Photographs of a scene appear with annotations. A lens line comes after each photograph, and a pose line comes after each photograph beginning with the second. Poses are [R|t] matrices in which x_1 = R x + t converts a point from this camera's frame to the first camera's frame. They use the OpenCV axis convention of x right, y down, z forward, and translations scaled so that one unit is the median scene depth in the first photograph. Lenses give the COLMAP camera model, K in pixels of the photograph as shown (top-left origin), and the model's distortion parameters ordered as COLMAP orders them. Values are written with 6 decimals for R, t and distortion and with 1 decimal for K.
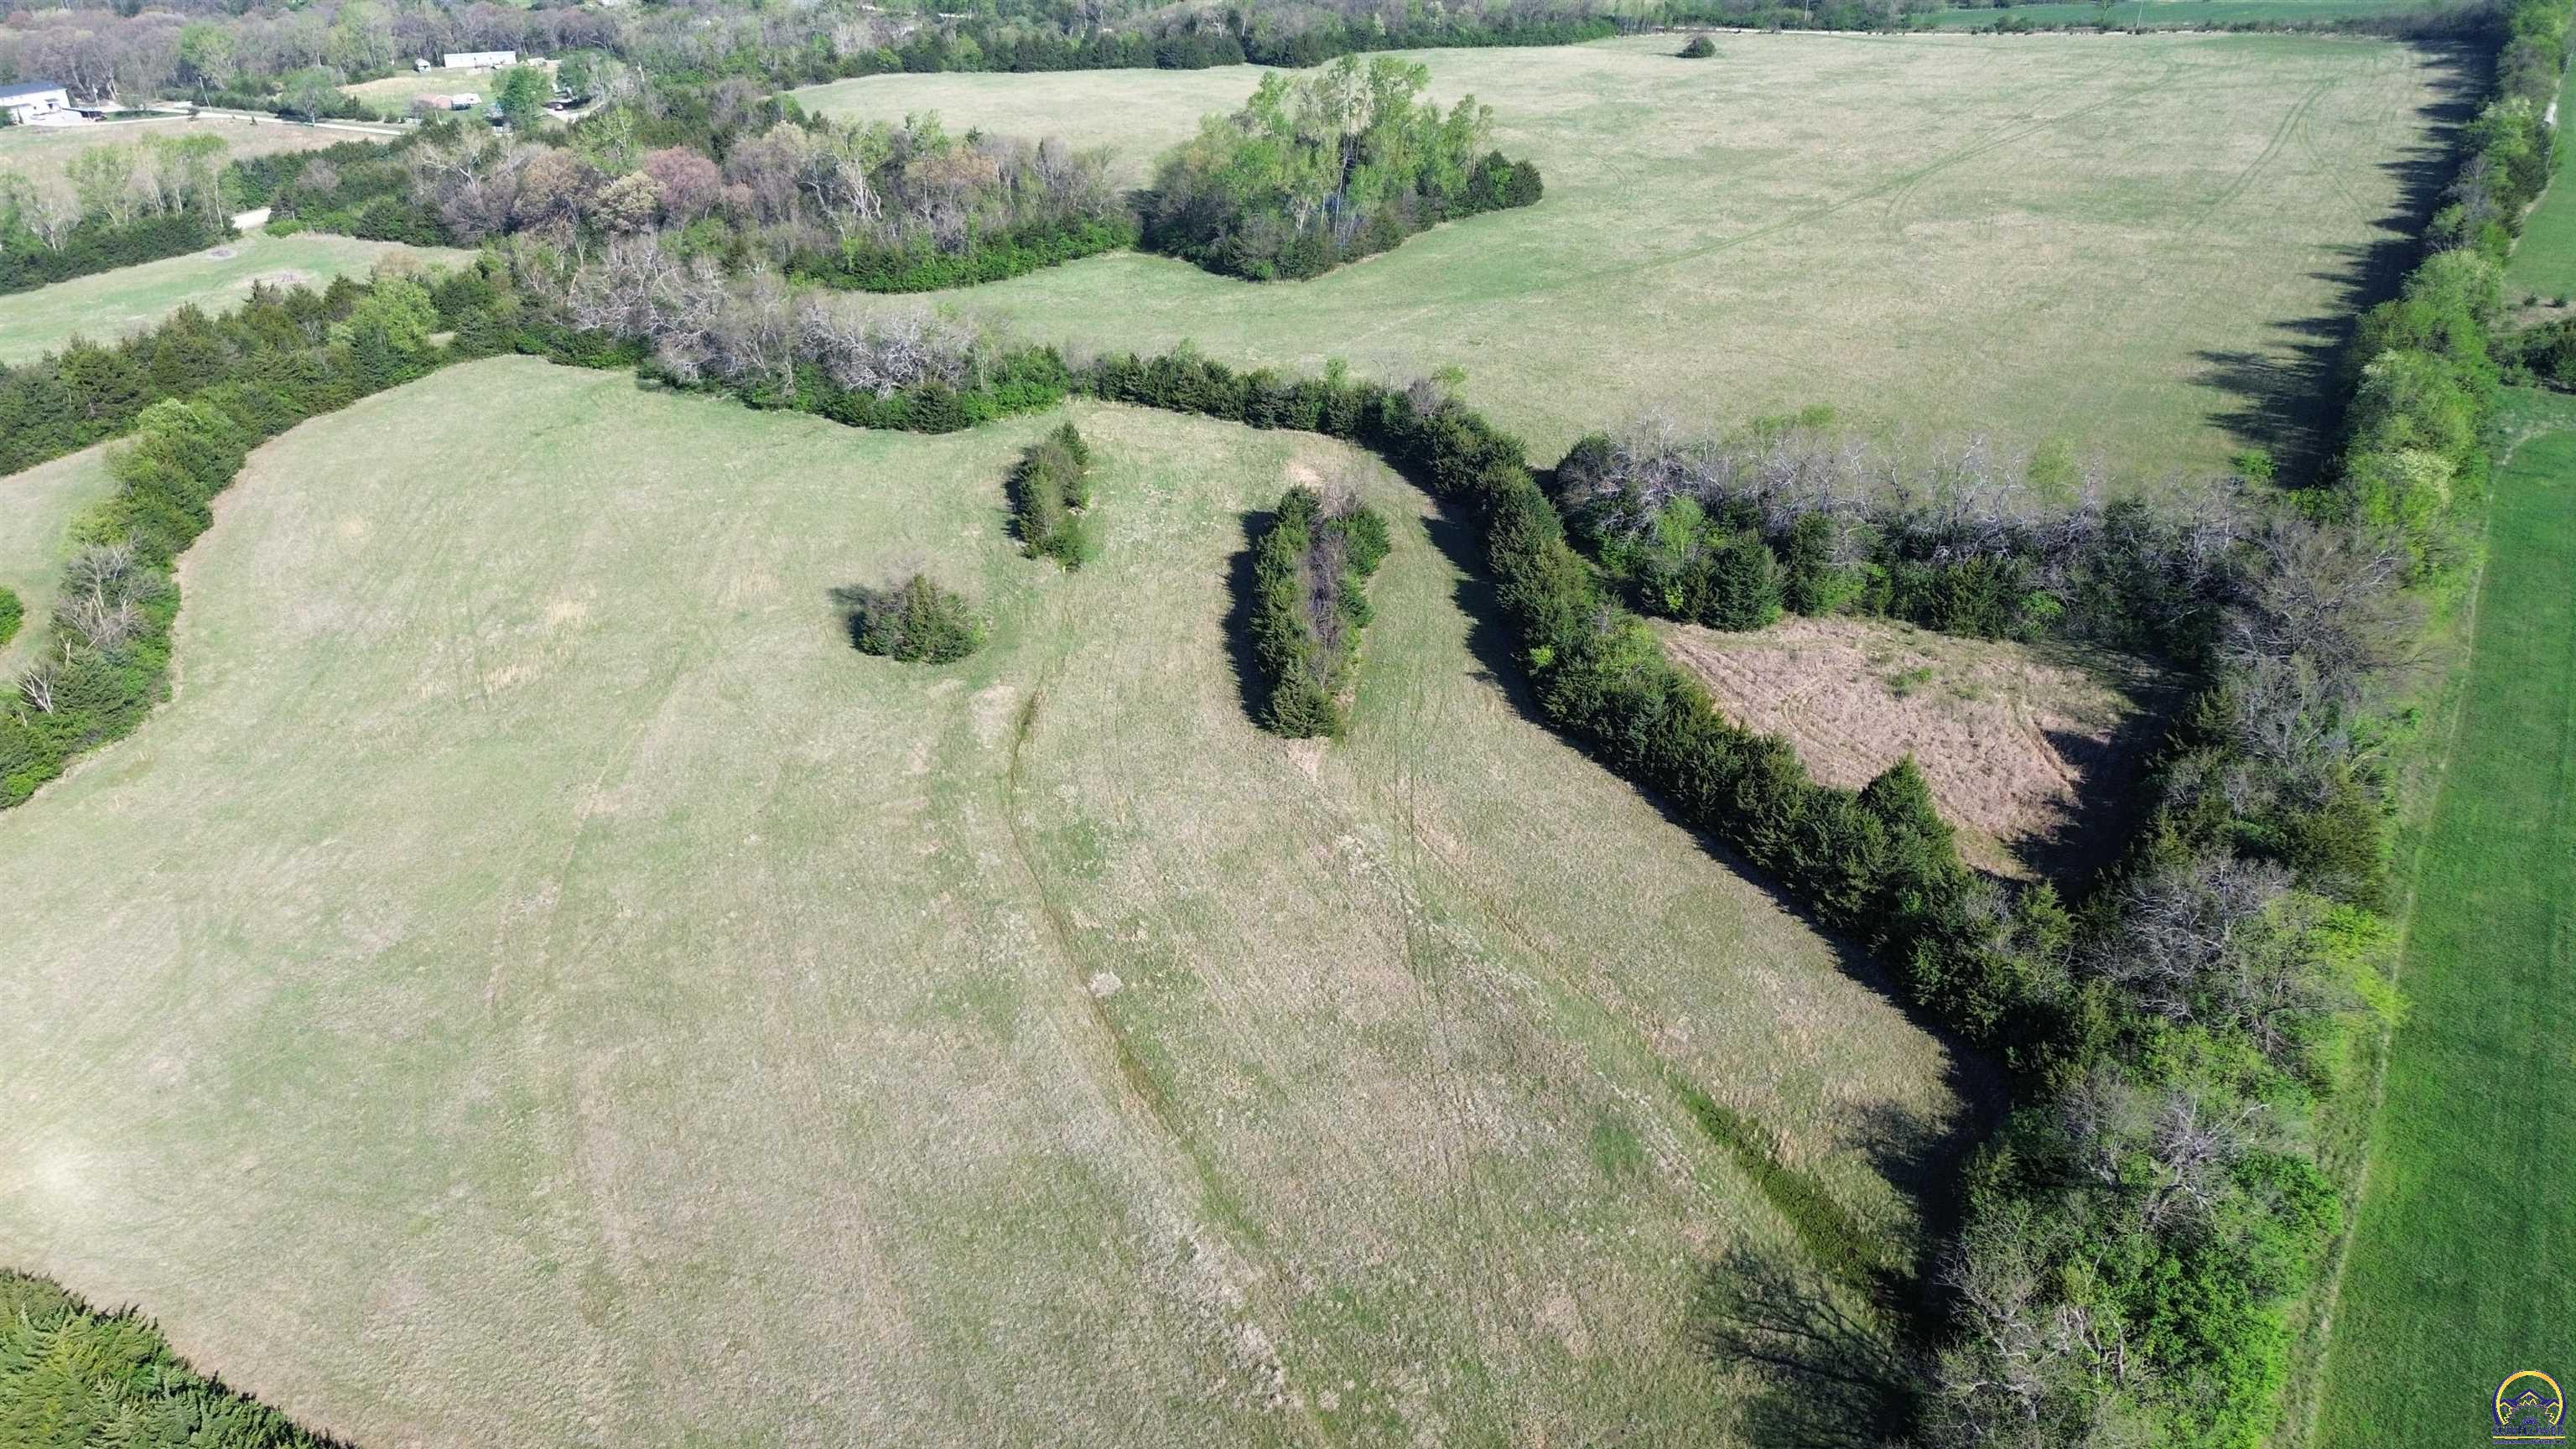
lens RADIAL K [[1826.3, 0, 1273.9], [0, 1826.3, 726.2], [0, 0, 1]] dist [0.059453, -0.045614]
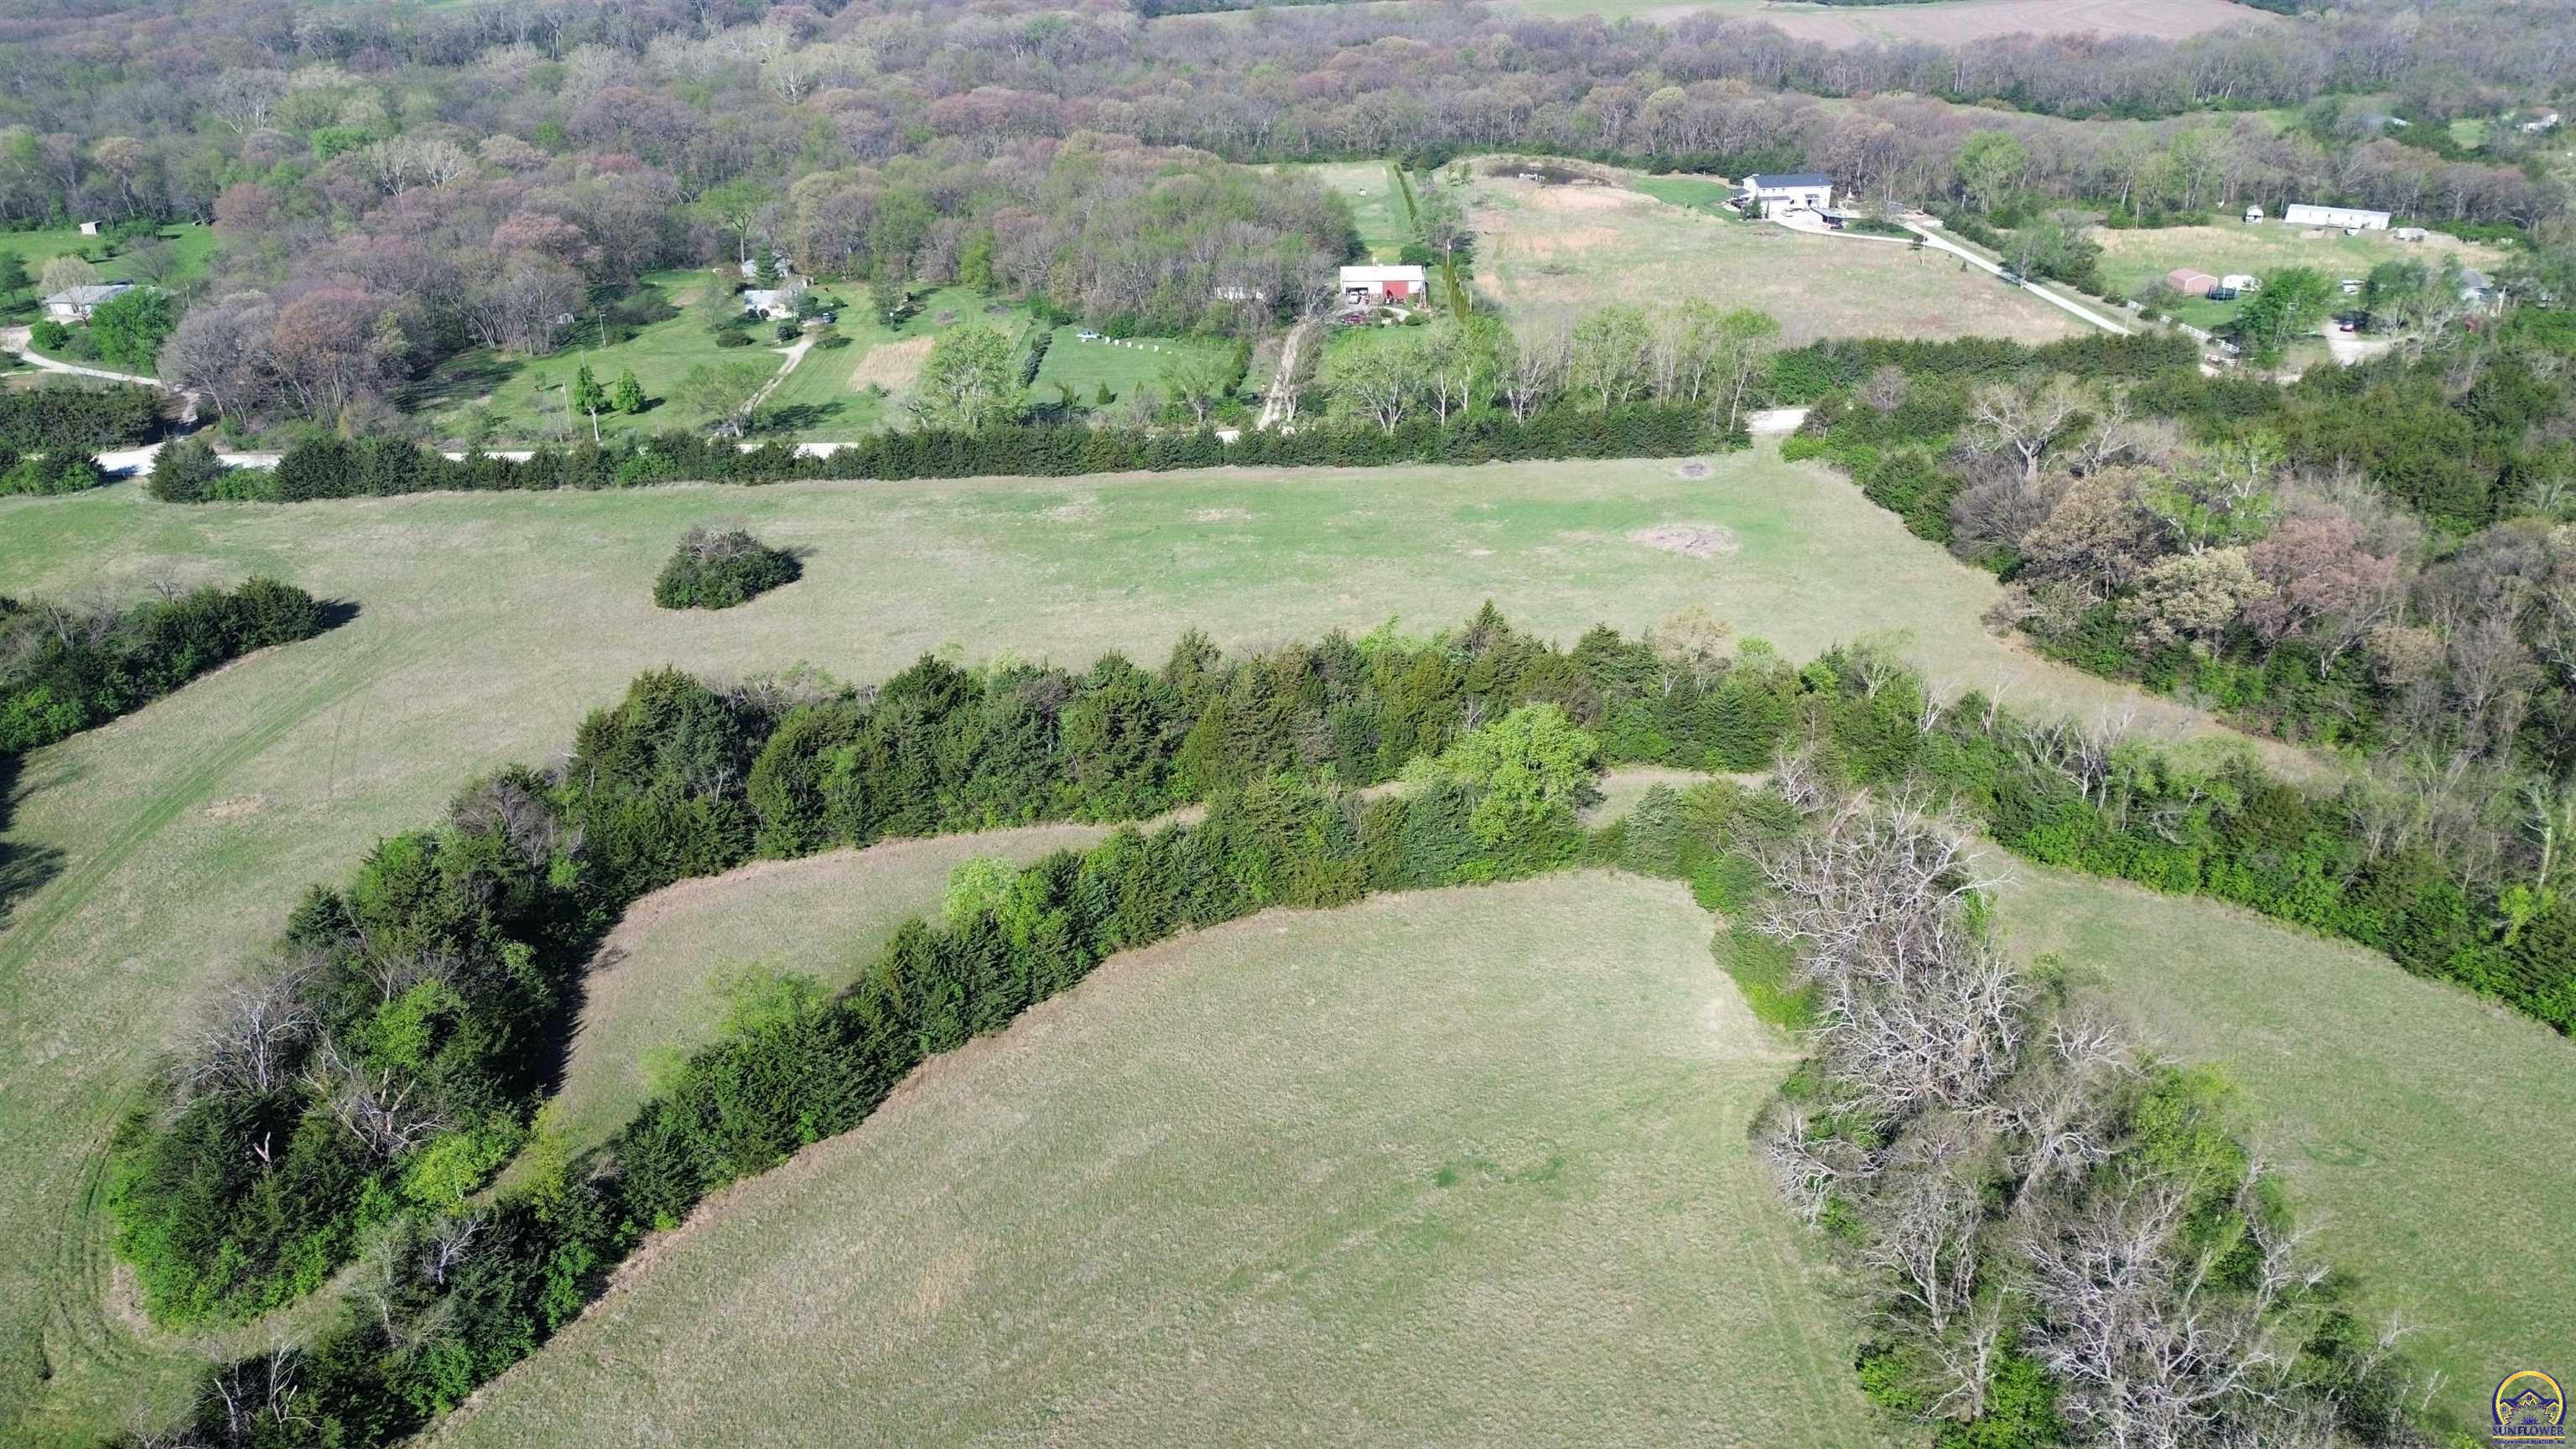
lens RADIAL K [[1826.3, 0, 1302.2], [0, 1826.3, 724.7], [0, 0, 1]] dist [0.059453, -0.045614]
pose [[0.564916, 0.370908, -0.737087, -0.077310], [-0.389018, 0.907491, 0.158507, -0.232314], [0.727692, 0.197197, 0.656946, 0.447897]]
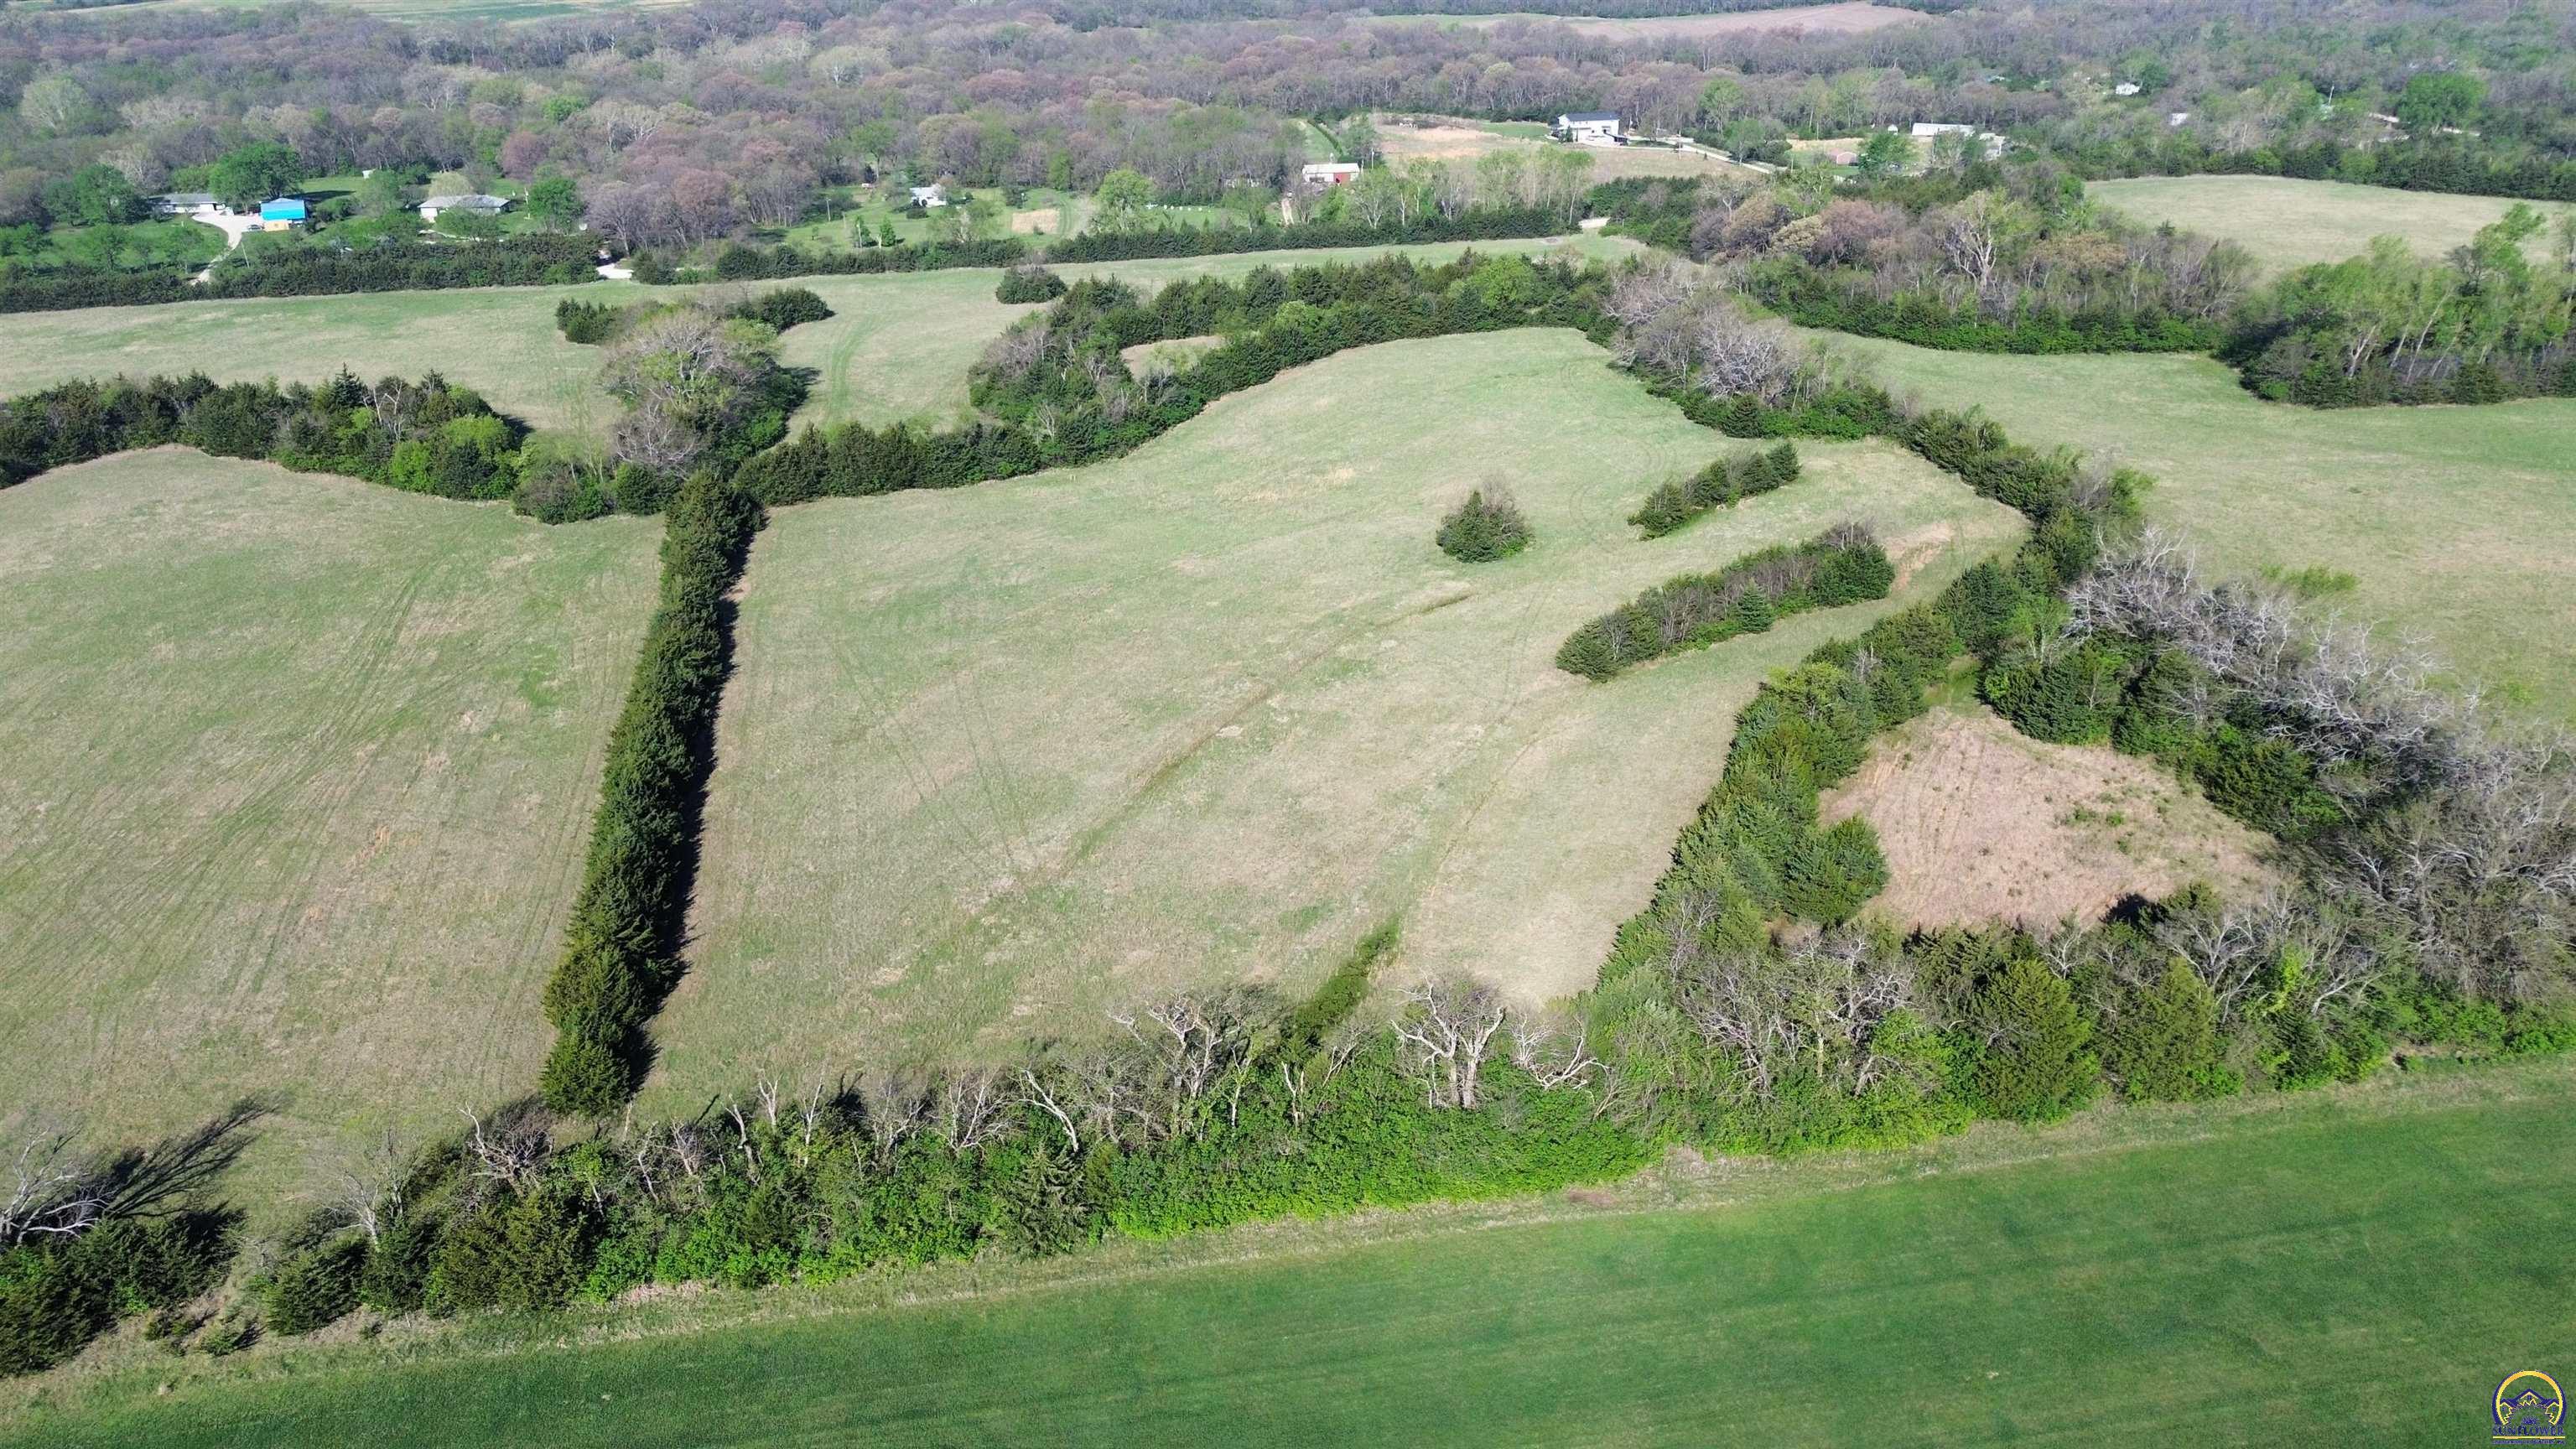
lens RADIAL K [[1826.3, 0, 1301.3], [0, 1826.3, 714.4], [0, 0, 1]] dist [0.059453, -0.045614]
pose [[0.649505, 0.321791, -0.688907, 0.340282], [-0.355078, 0.929535, 0.099420, -0.010907], [0.672356, 0.180042, 0.717999, 0.012620]]
